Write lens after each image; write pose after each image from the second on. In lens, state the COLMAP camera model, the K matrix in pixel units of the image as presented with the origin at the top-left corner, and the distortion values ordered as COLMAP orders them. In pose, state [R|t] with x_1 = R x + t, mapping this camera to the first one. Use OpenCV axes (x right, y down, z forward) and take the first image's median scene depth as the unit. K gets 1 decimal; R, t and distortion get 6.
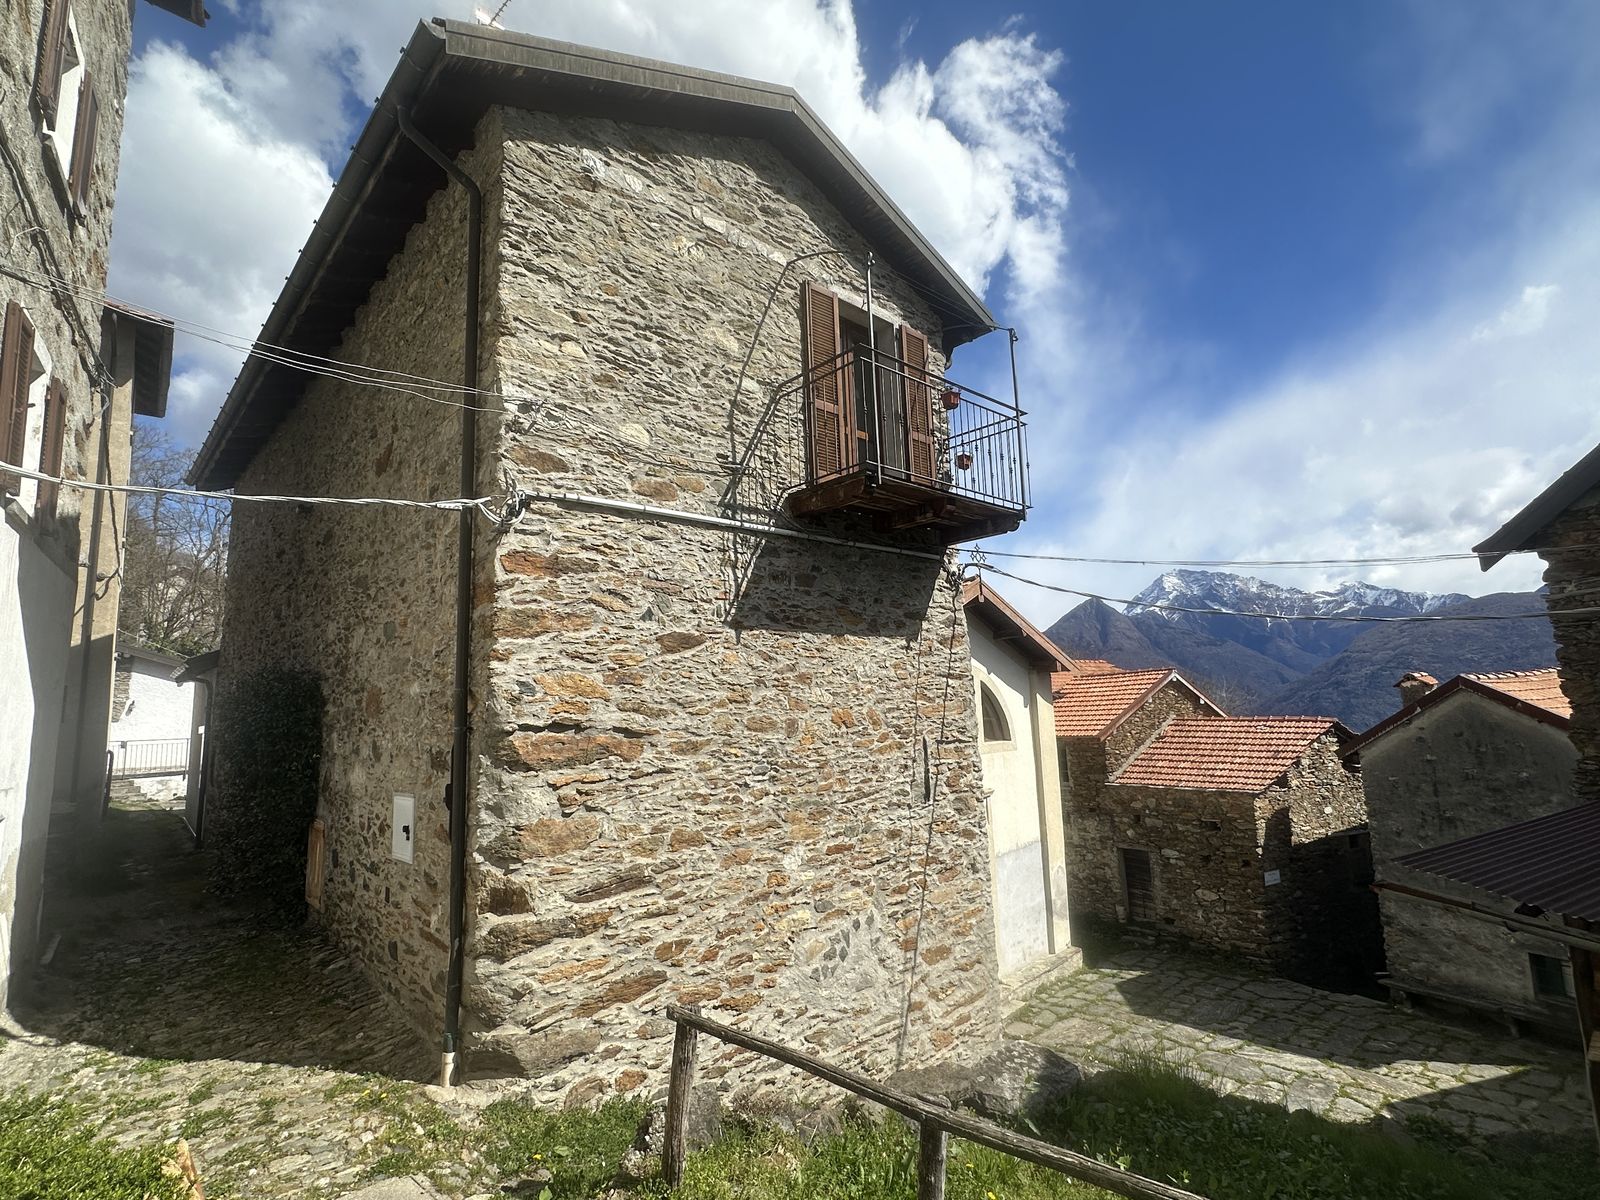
lens RADIAL K [[783.2, 0, 800.0], [0, 783.2, 600.0], [0, 0, 1]] dist [-0.001515, 0.000070]
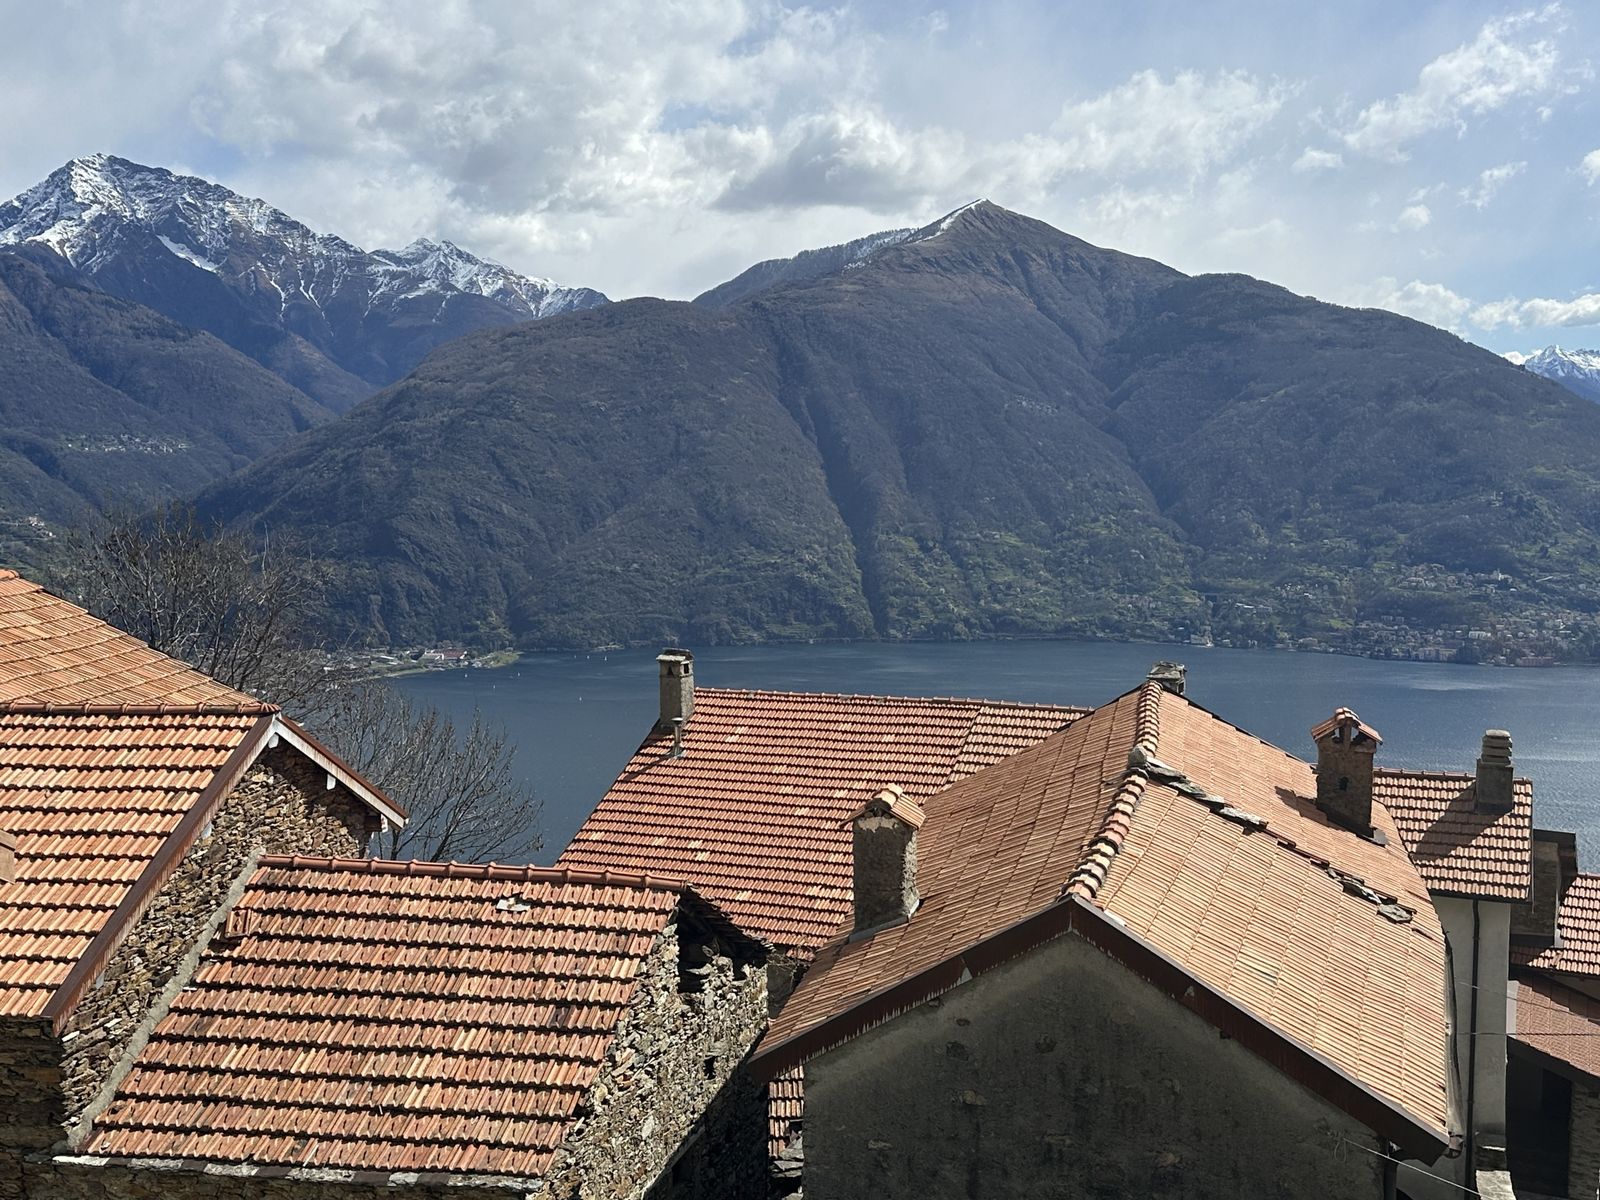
lens RADIAL K [[1760.9, 0, 785.6], [0, 1760.9, 607.2], [0, 0, 1]] dist [0.194014, -0.407581]
pose [[0.682640, -0.017050, 0.730556, 0.096255], [-0.140852, 0.977911, 0.154438, -0.123270], [-0.717052, -0.208326, 0.665160, 0.441077]]
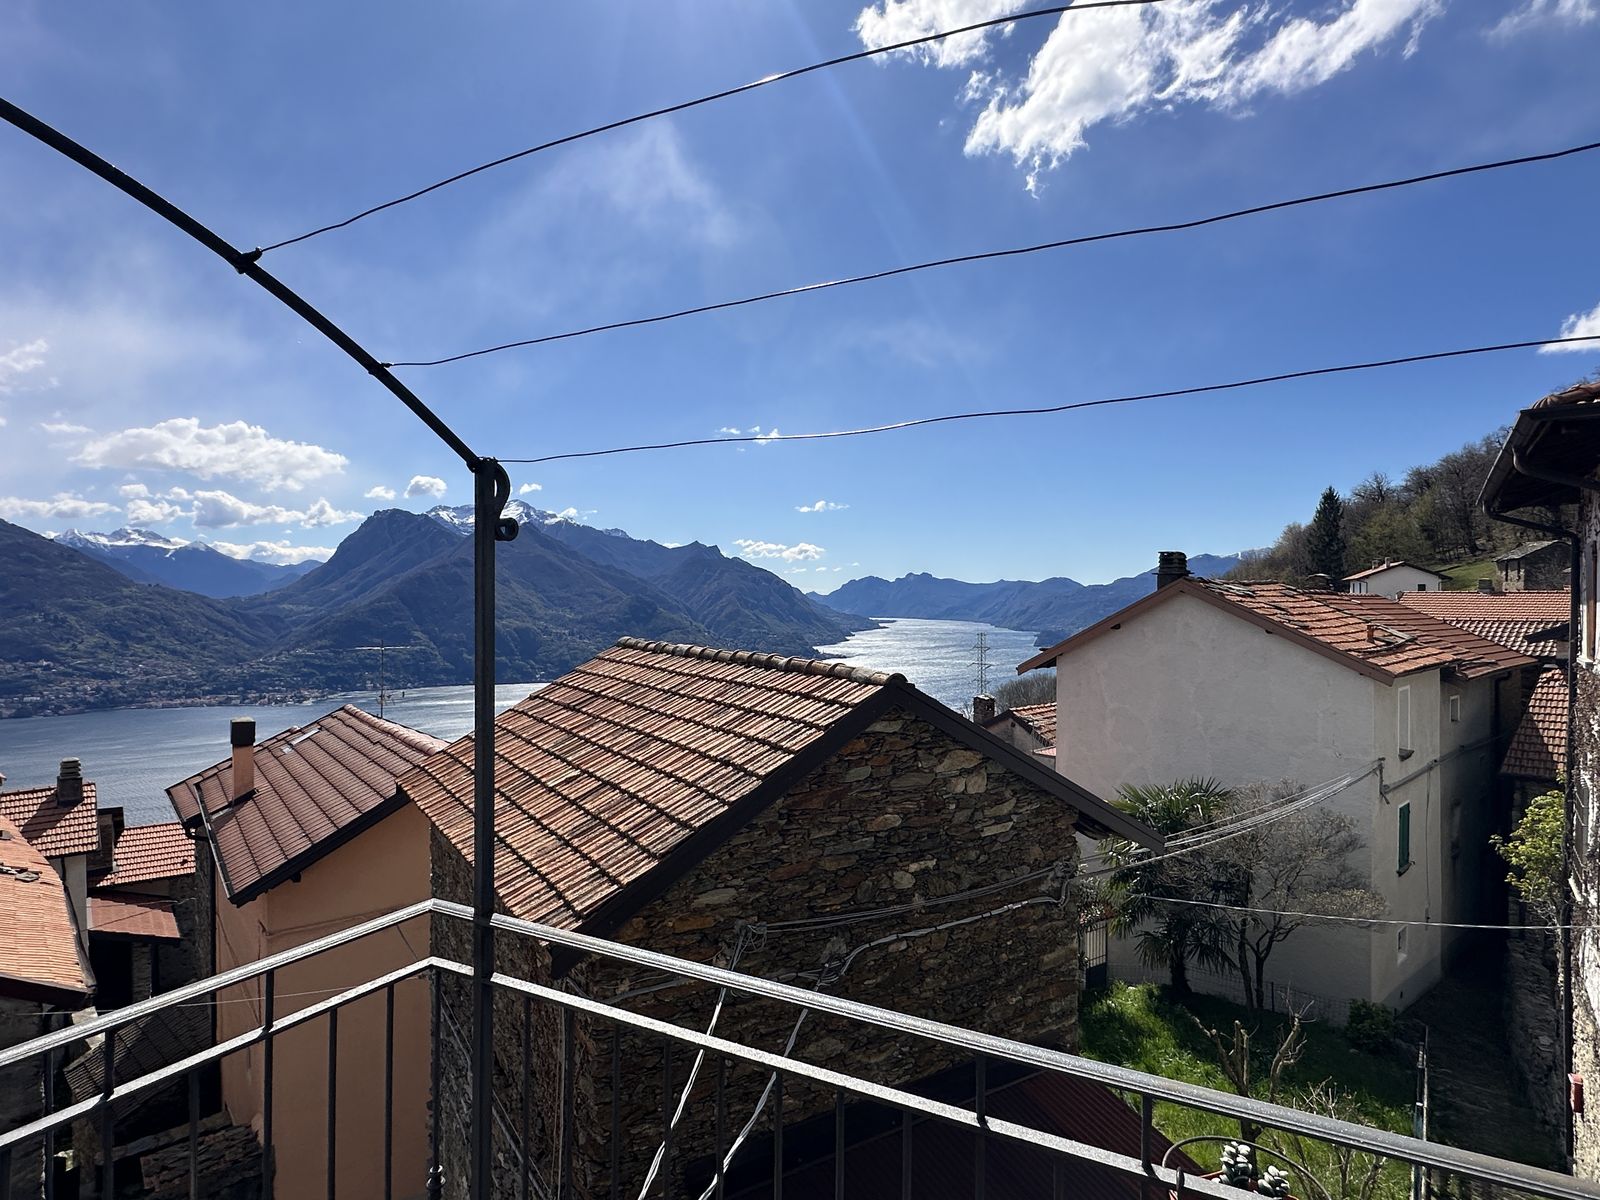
lens RADIAL K [[864.0, 0, 802.3], [0, 864.0, 604.8], [0, 0, 1]] dist [-0.005132, 0.001483]
pose [[-0.341826, 0.029228, 0.939309, 0.023529], [-0.126192, 0.989036, -0.076698, -0.137674], [-0.931252, -0.144751, -0.334390, 0.447371]]
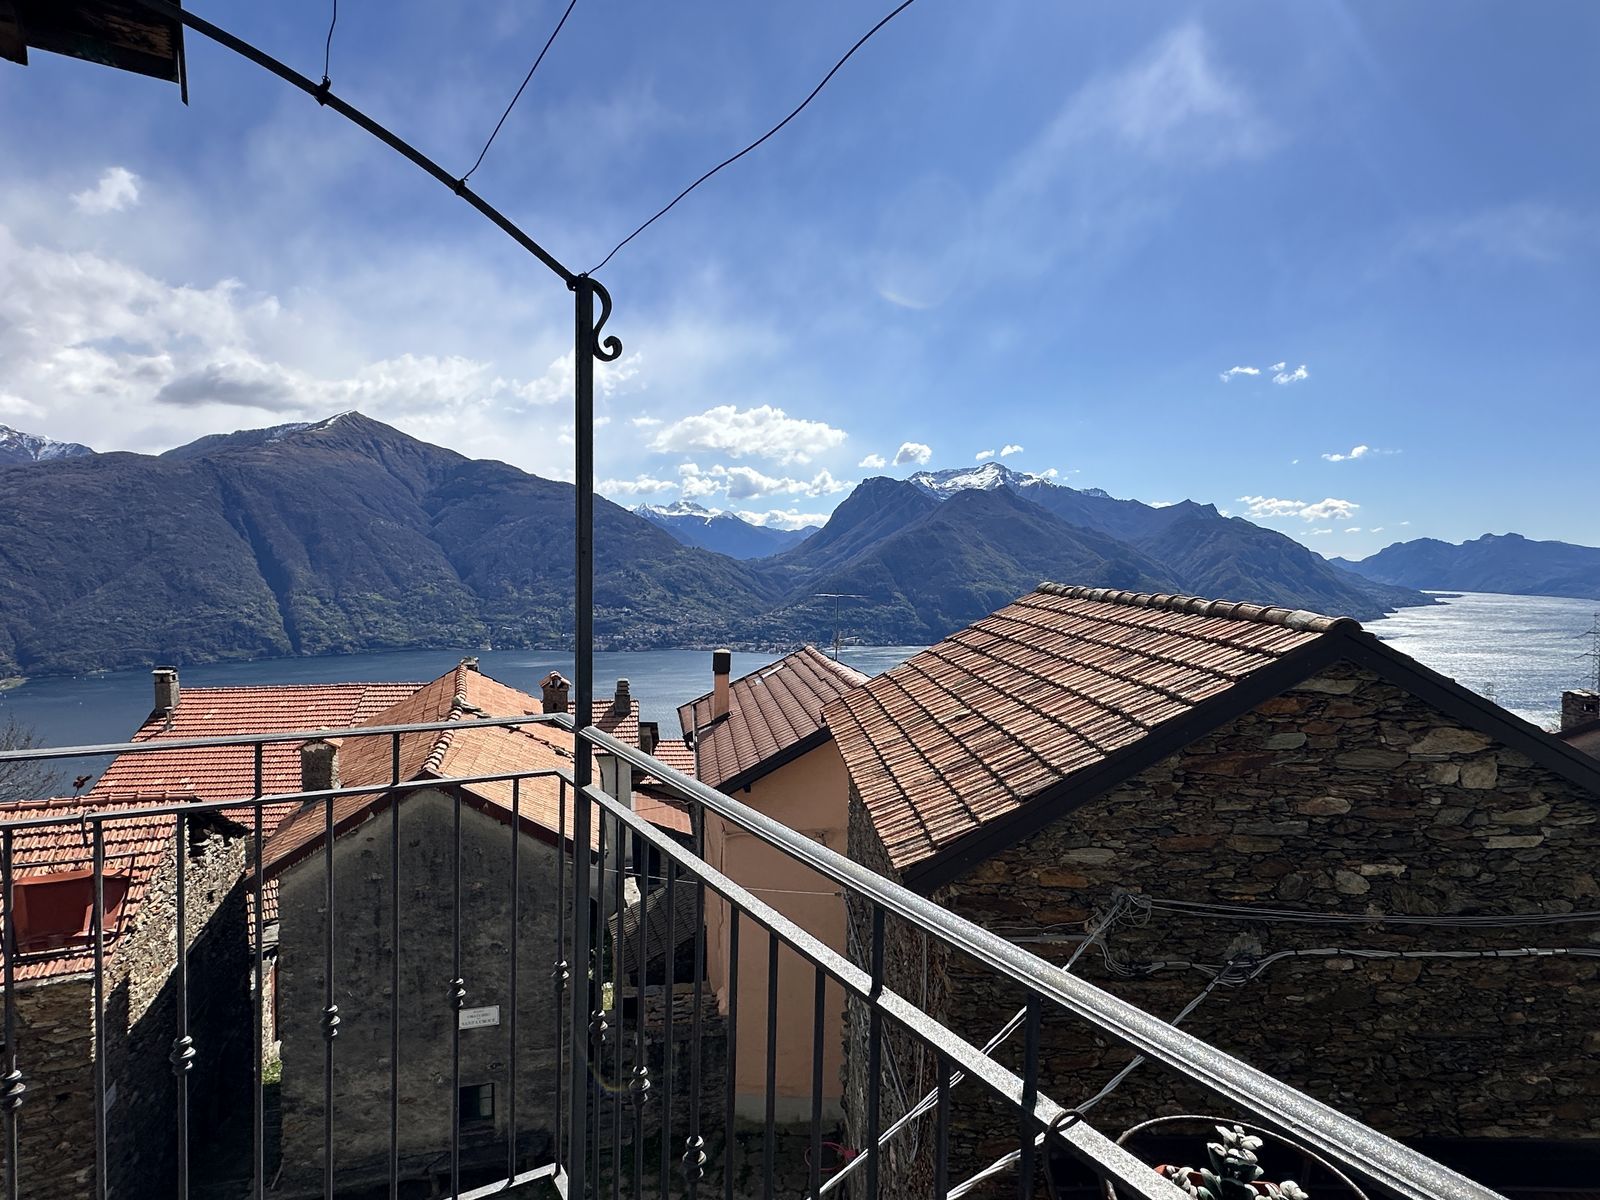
lens RADIAL K [[892.7, 0, 792.9], [0, 892.7, 600.6], [0, 0, 1]] dist [-0.005049, 0.002379]
pose [[0.186938, -0.006305, 0.982351, 0.030681], [-0.161301, 0.986210, 0.037025, -0.128652], [-0.969039, -0.165376, 0.183343, 0.405282]]
